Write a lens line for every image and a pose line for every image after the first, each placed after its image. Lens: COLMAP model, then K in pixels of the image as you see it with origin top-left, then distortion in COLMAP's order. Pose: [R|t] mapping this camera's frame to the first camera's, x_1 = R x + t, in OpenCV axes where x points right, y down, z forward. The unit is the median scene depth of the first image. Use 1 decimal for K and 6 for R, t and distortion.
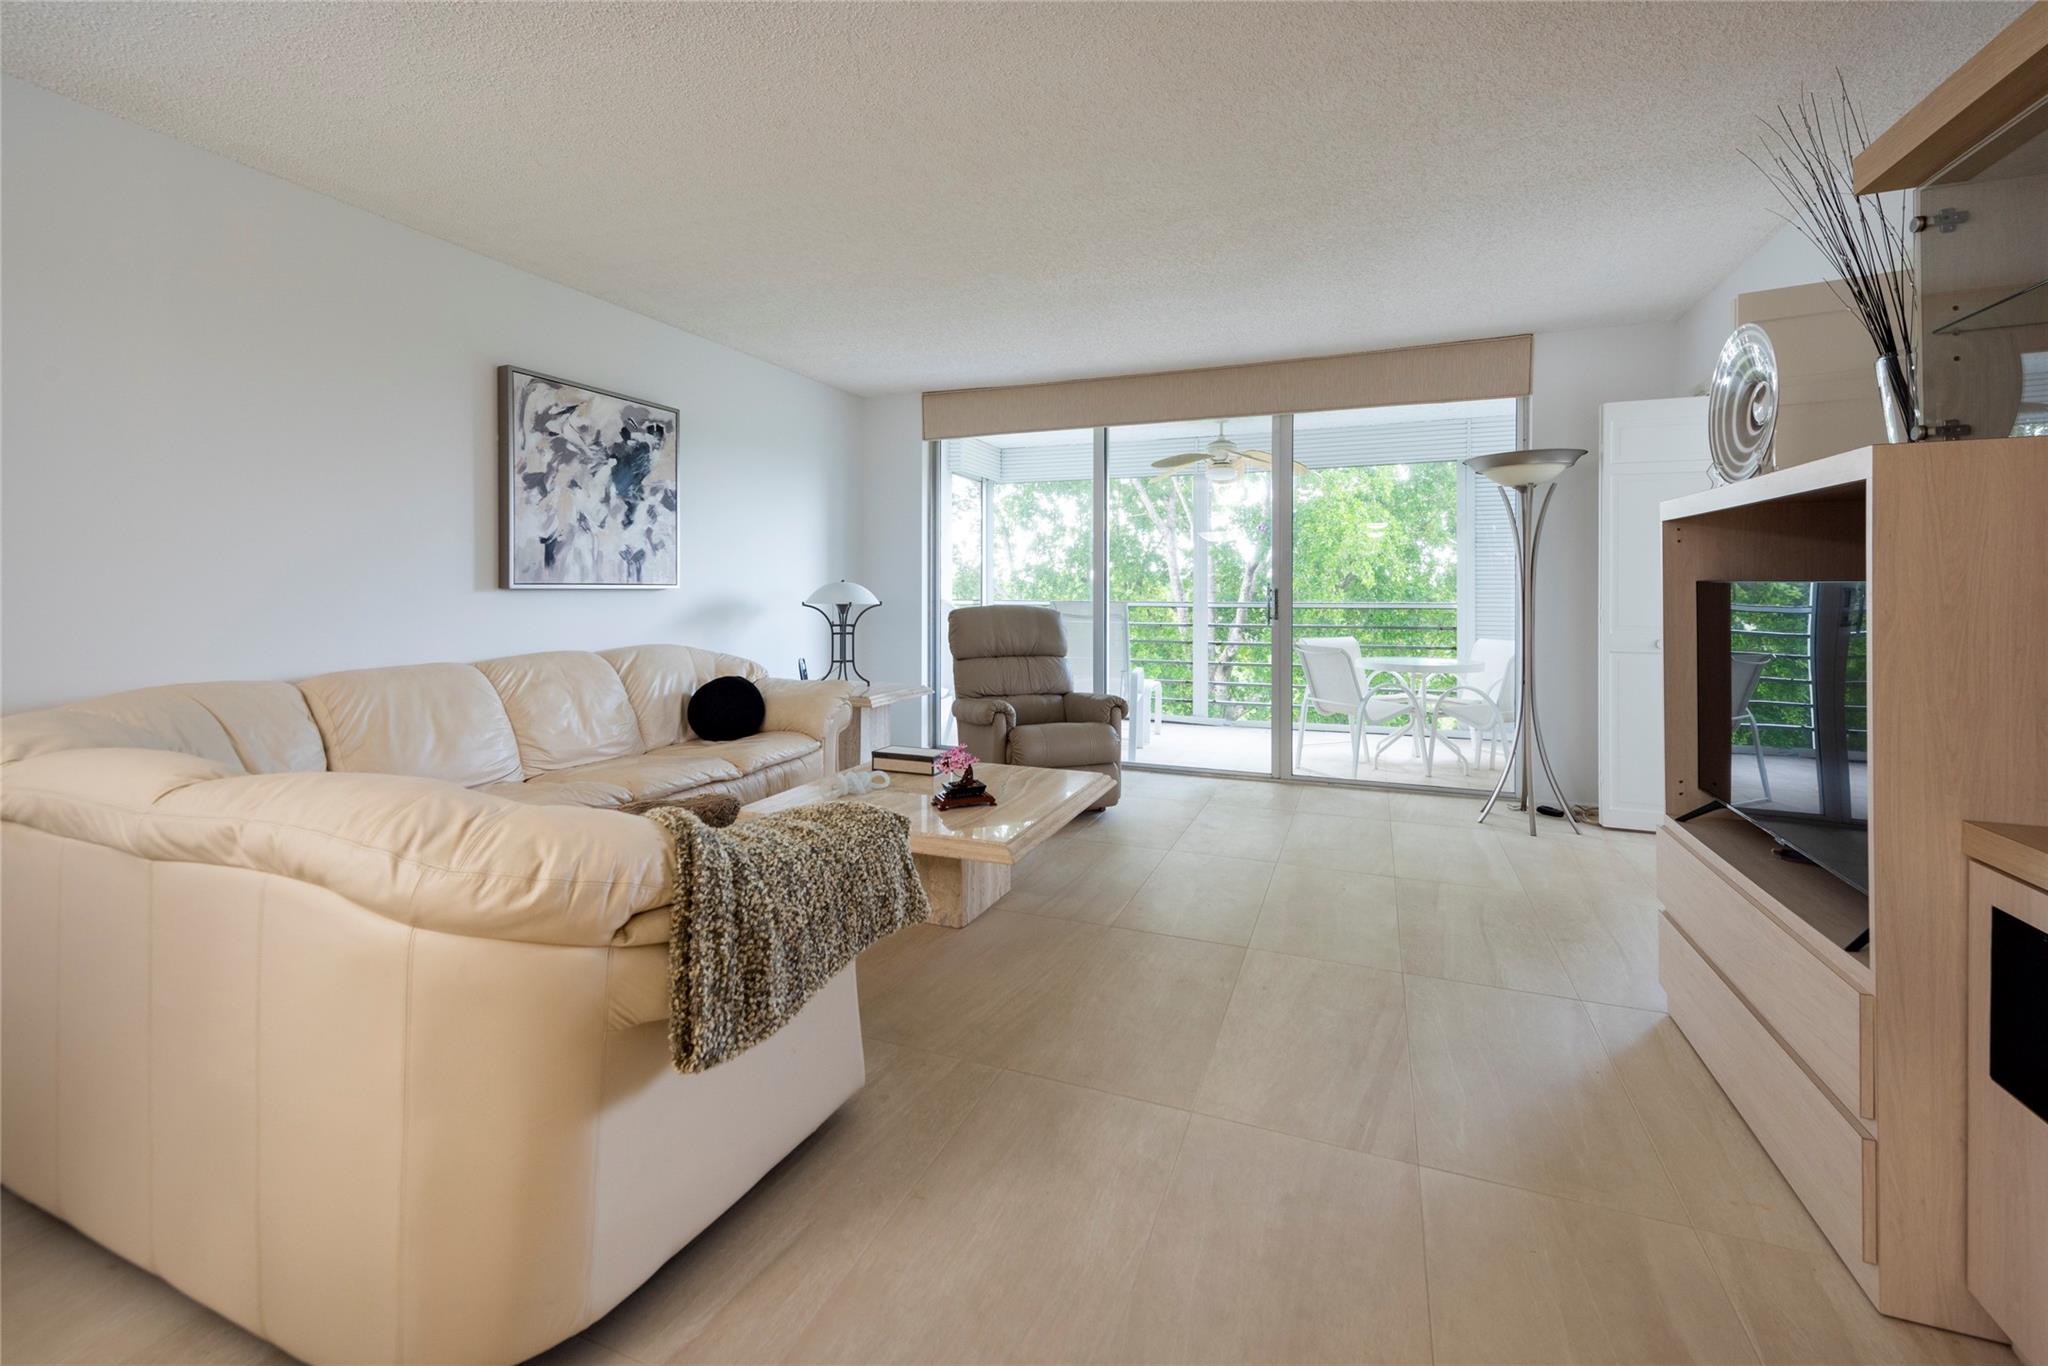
lens RADIAL K [[845.5, 0, 1022.2], [0, 845.5, 594.9], [0, 0, 1]] dist [-0.000122, 0.000191]
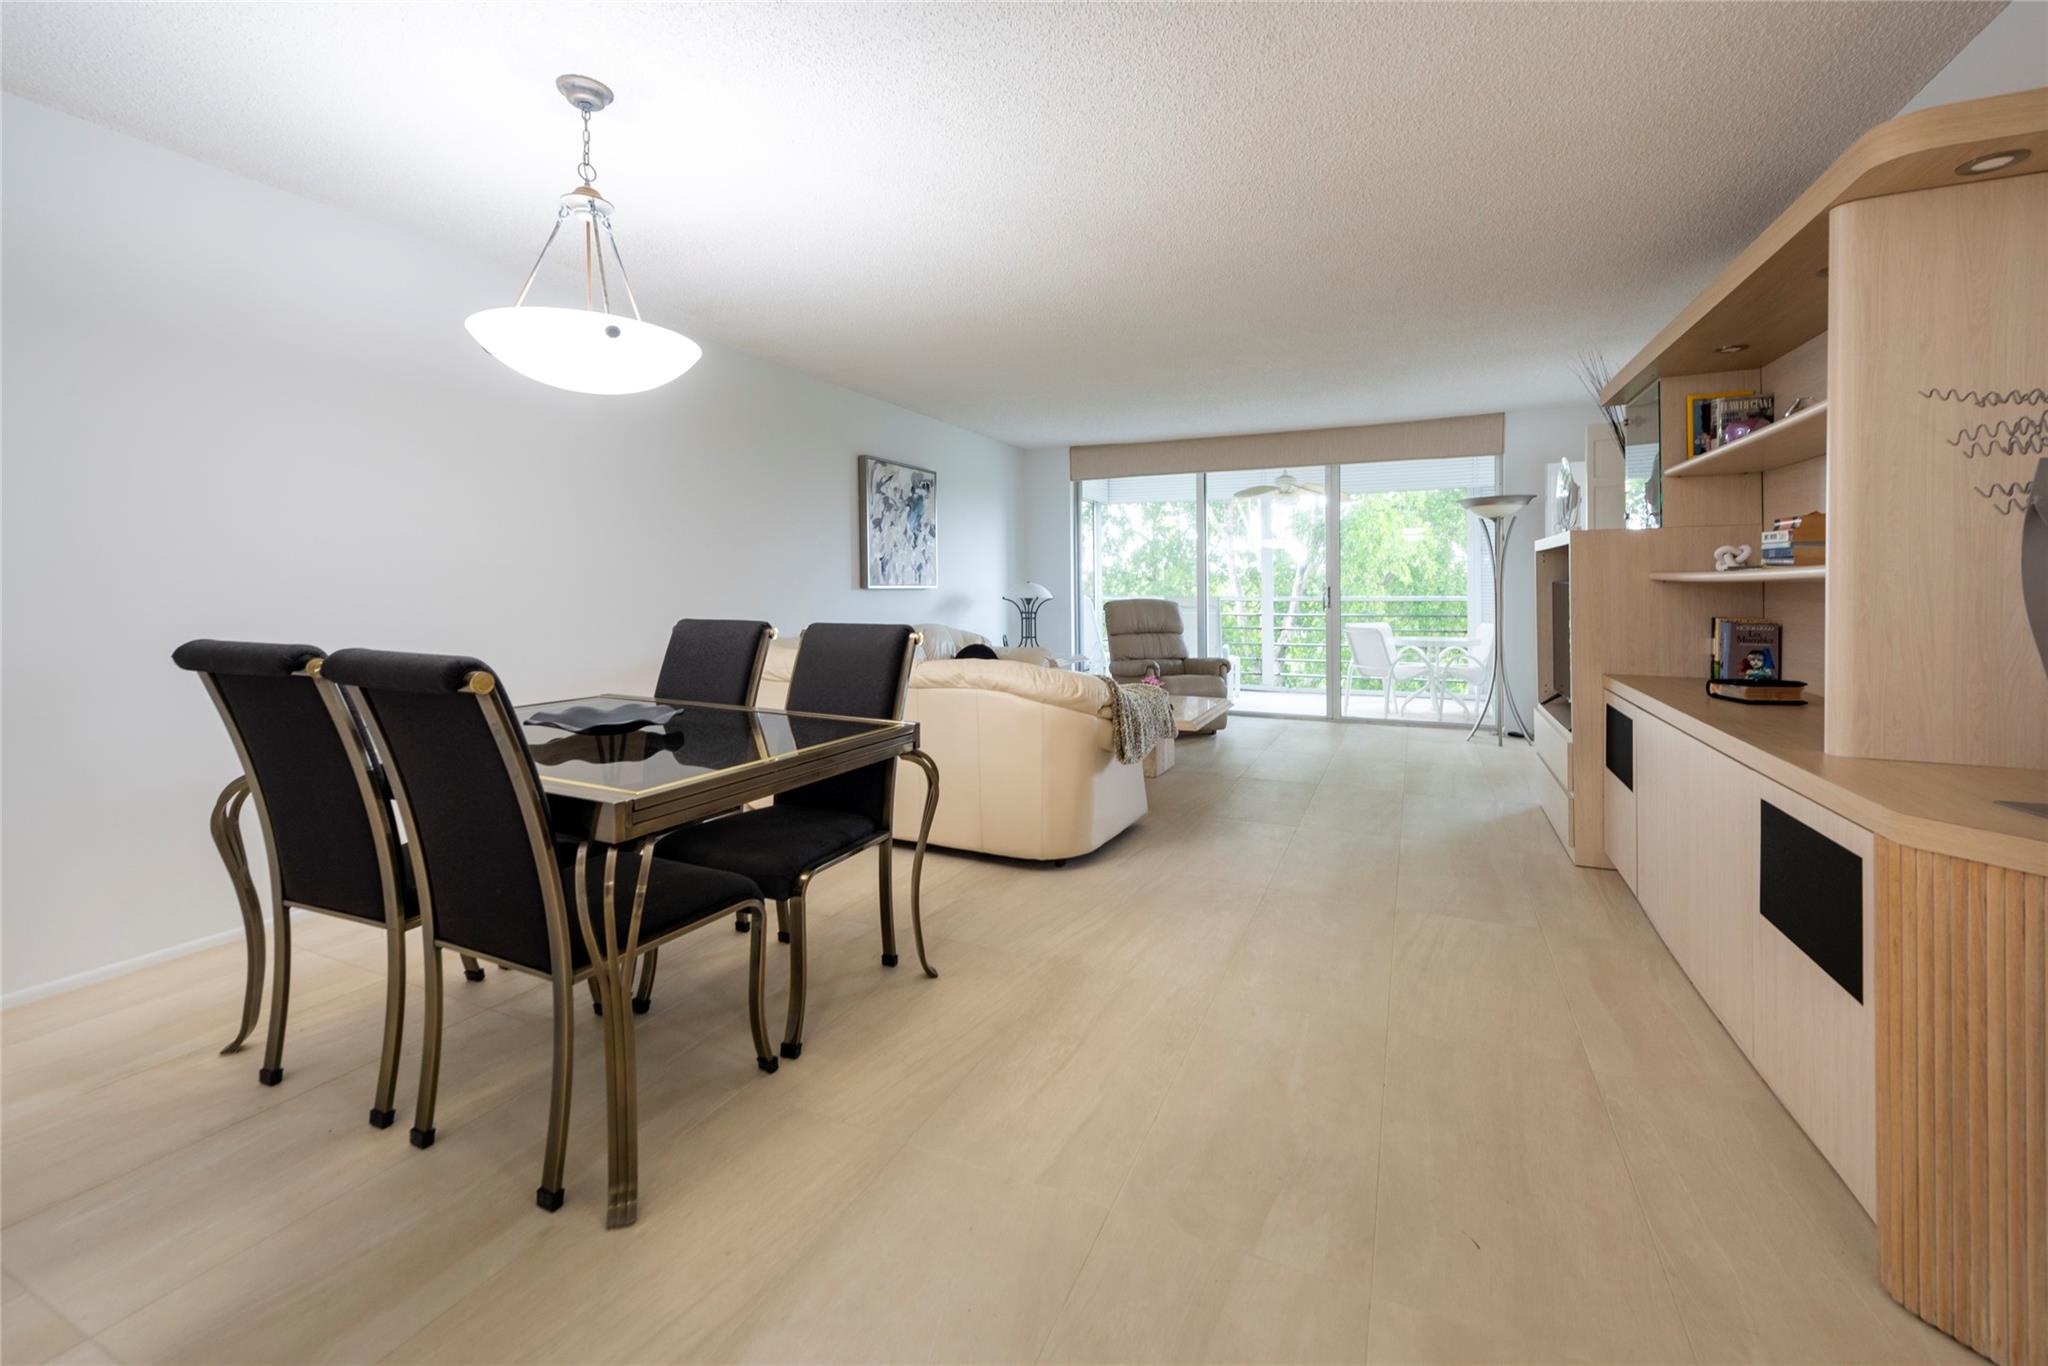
lens RADIAL K [[849.8, 0, 1029.9], [0, 849.8, 584.9], [0, 0, 1]] dist [0.000270, -0.000052]
pose [[0.999278, -0.003891, -0.037791, -0.180269], [0.003526, 0.999947, -0.009715, 0.002515], [0.037827, 0.009575, 0.999238, -0.546730]]
